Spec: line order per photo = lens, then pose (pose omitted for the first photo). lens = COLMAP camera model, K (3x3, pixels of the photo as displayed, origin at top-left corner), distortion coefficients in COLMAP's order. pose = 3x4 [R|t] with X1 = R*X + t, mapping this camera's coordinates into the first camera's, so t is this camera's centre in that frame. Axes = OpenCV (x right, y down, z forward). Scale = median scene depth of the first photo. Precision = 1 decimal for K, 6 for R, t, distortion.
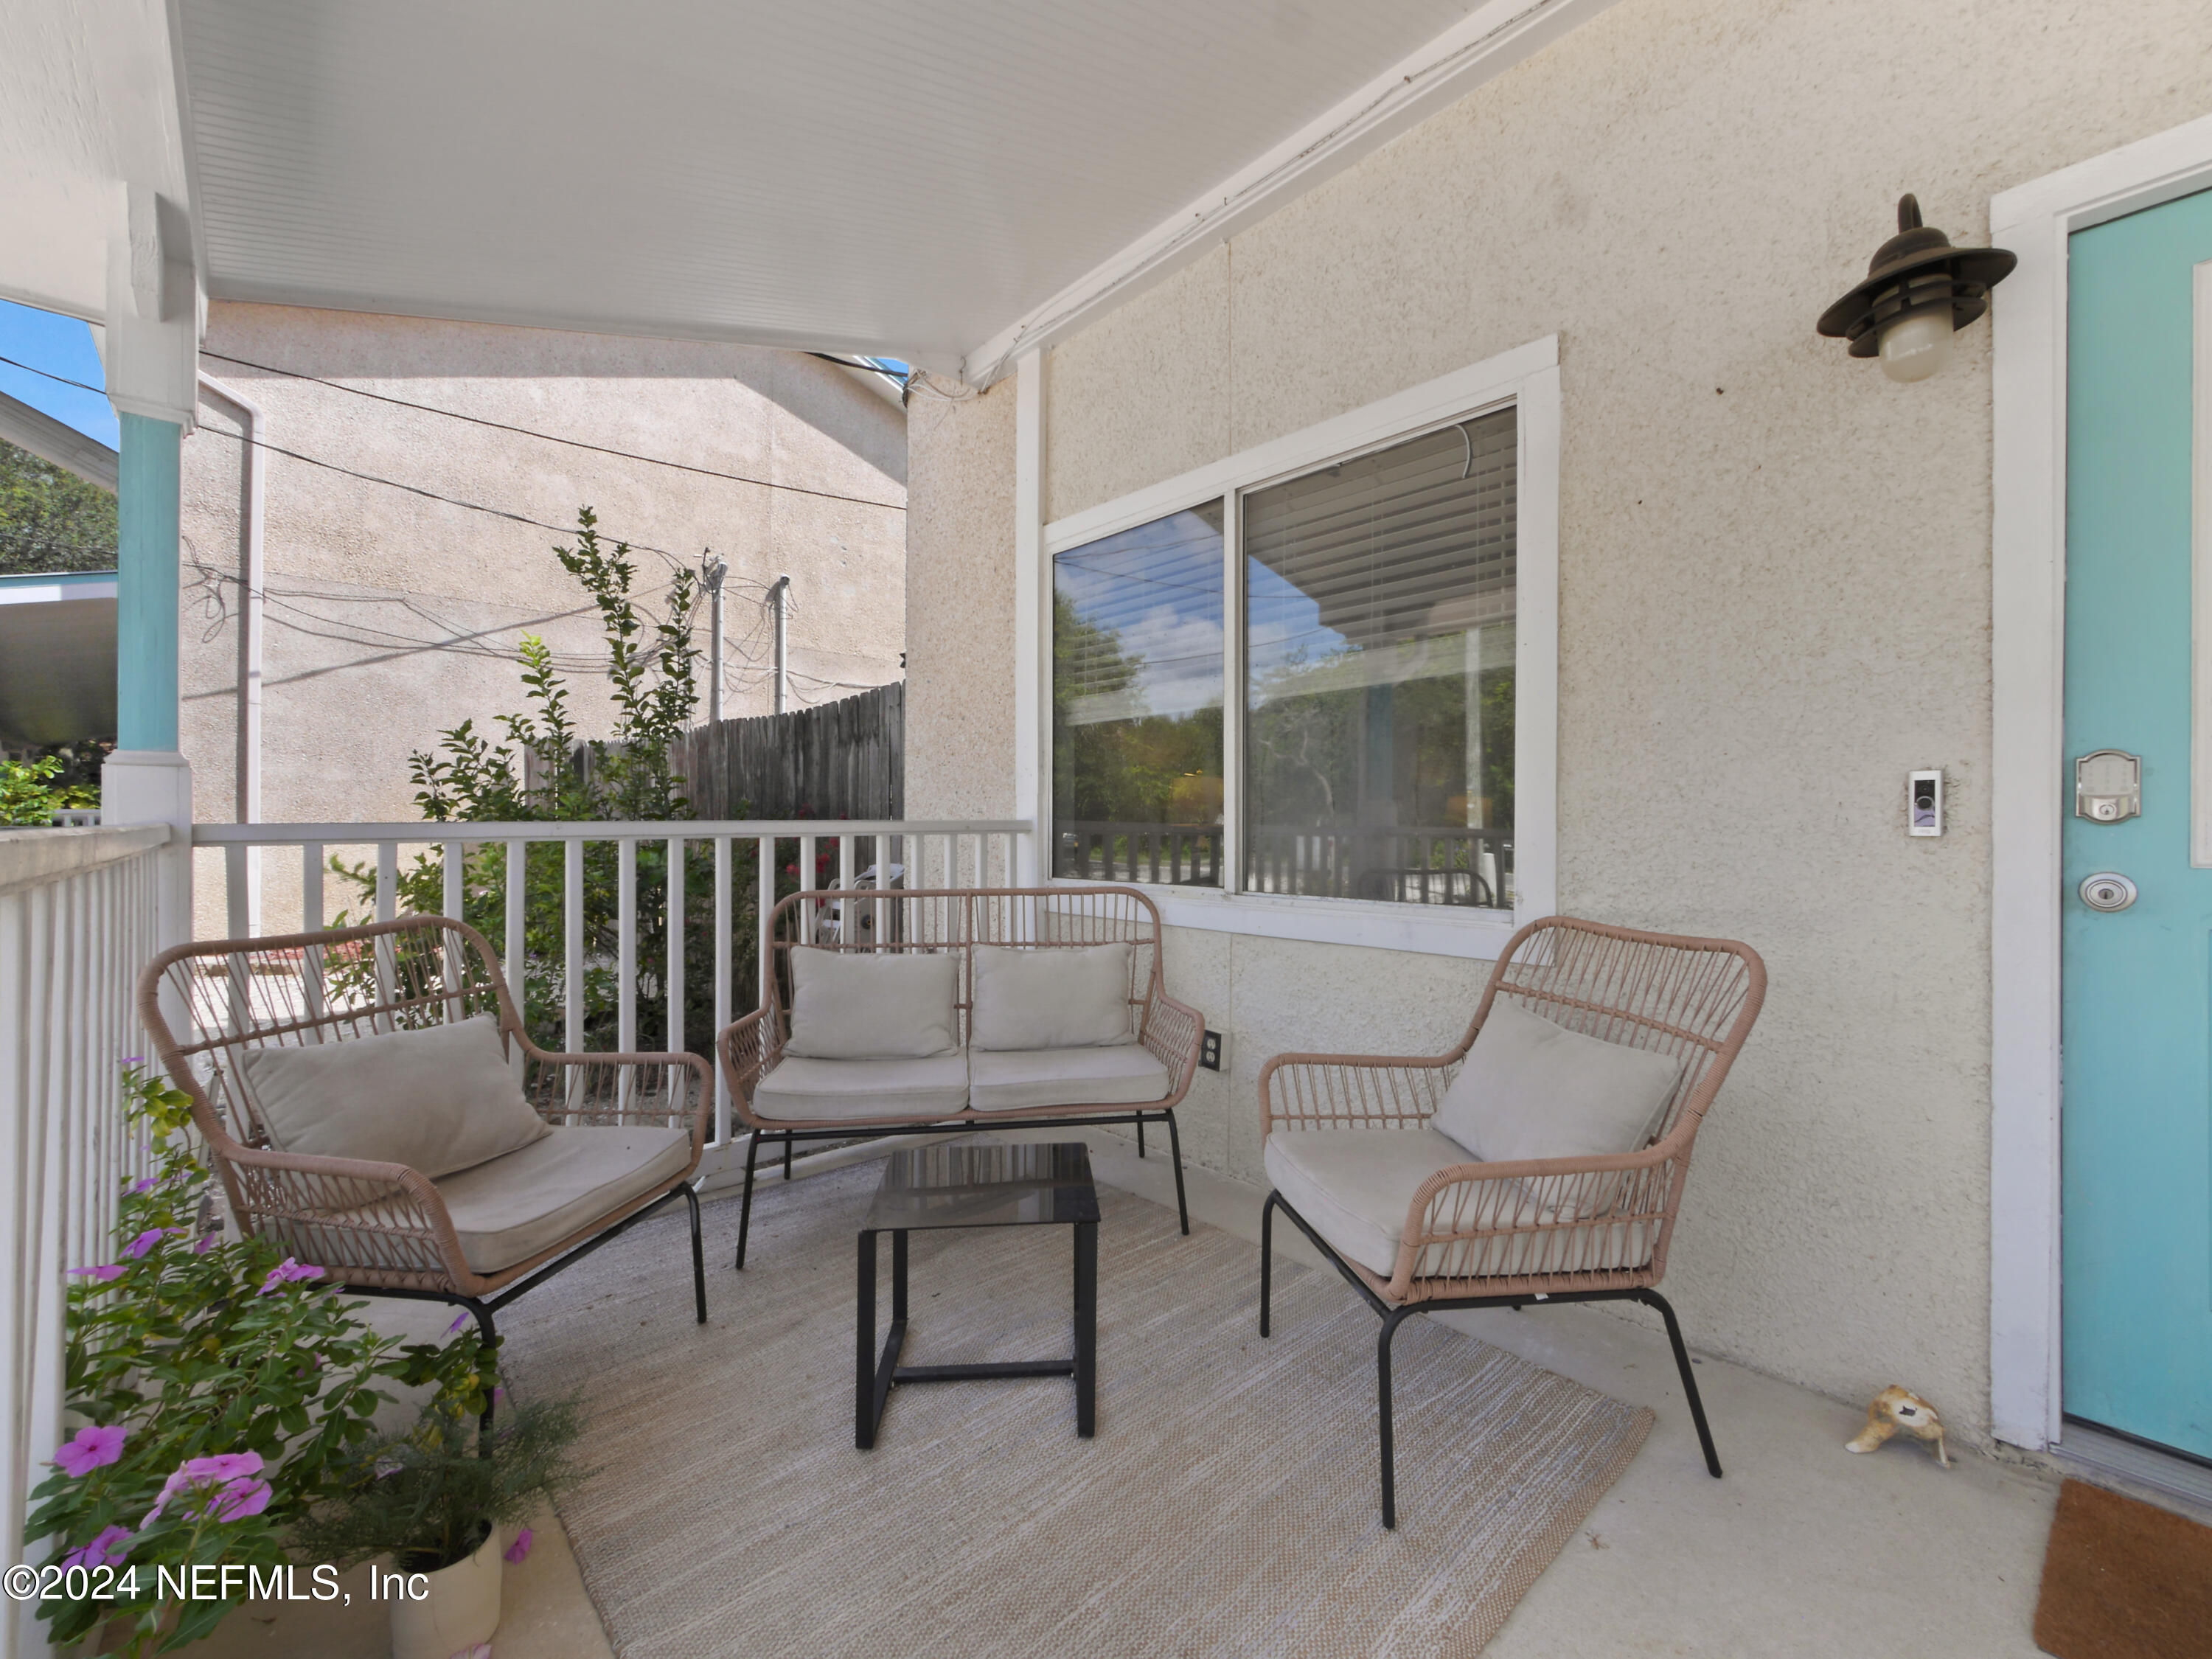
lens RADIAL K [[941.1, 0, 1119.1], [0, 941.1, 838.0], [0, 0, 1]] dist [-0.004279, 0.000889]
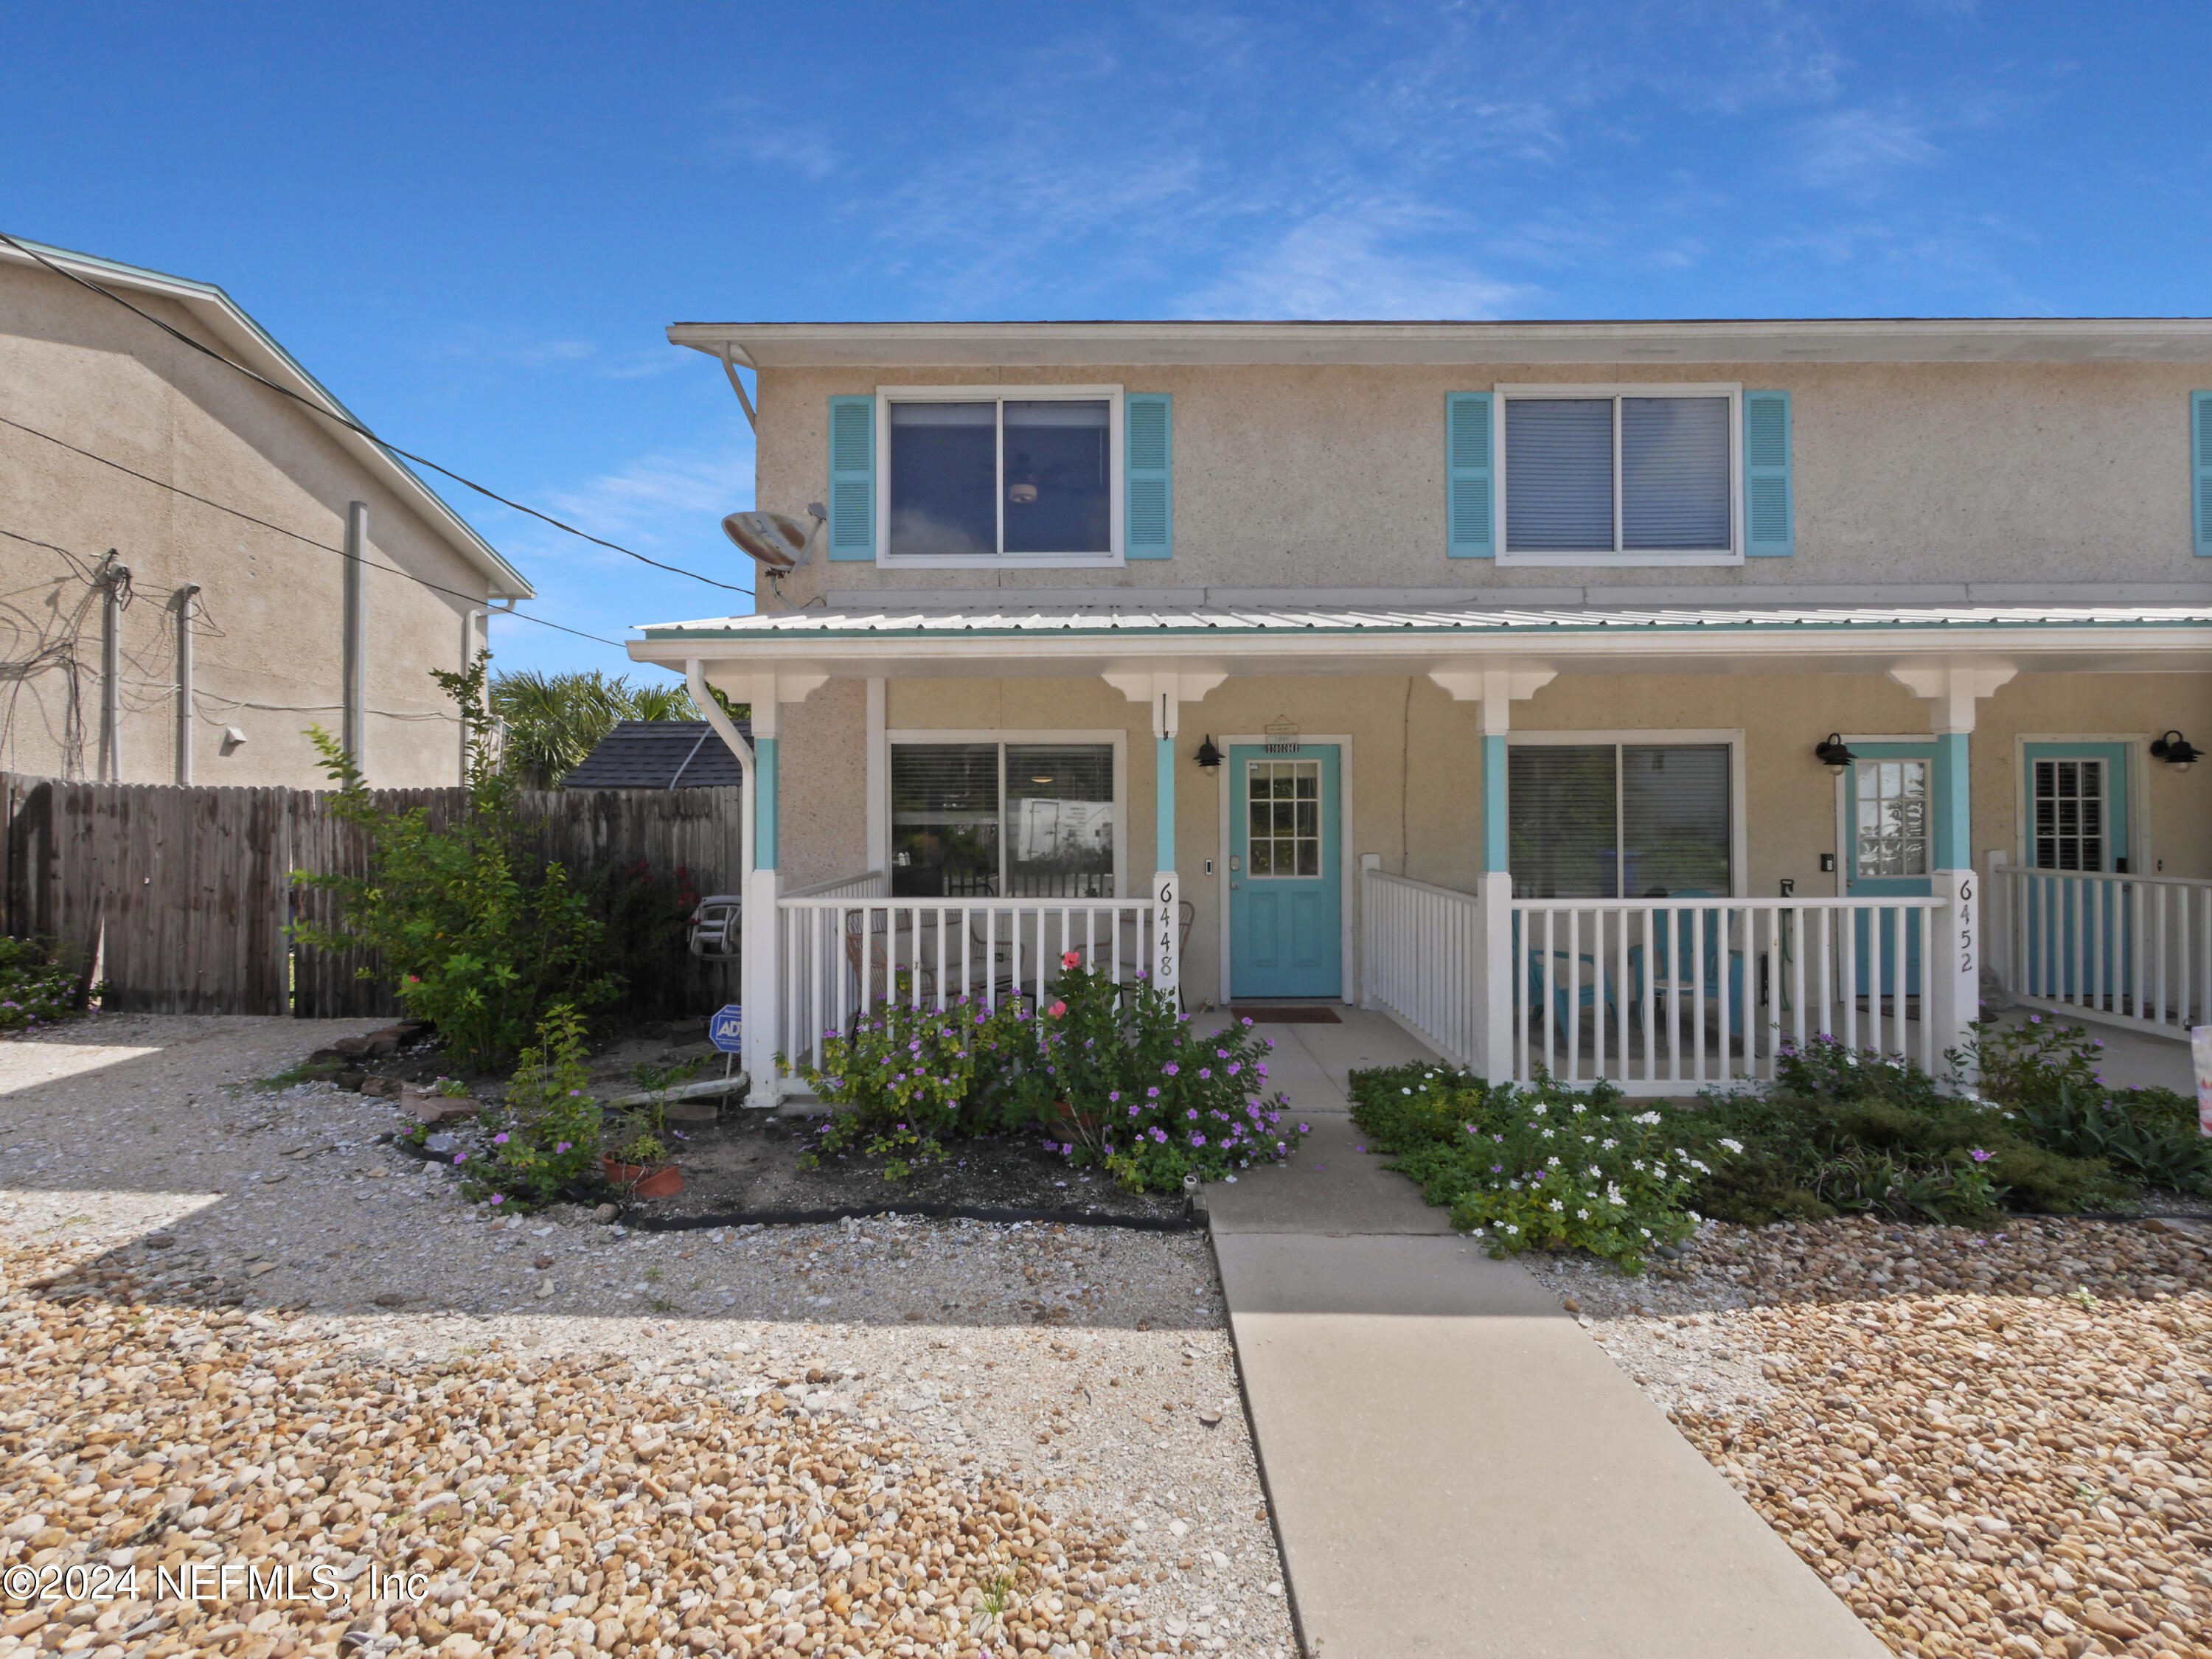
lens RADIAL K [[992.8, 0, 1128.5], [0, 992.8, 828.2], [0, 0, 1]] dist [-0.002251, 0.000899]
pose [[0.666517, -0.007212, 0.745455, -0.487691], [0.010487, 0.999945, 0.000298, -0.038025], [-0.745416, 0.007619, 0.666556, -0.312022]]
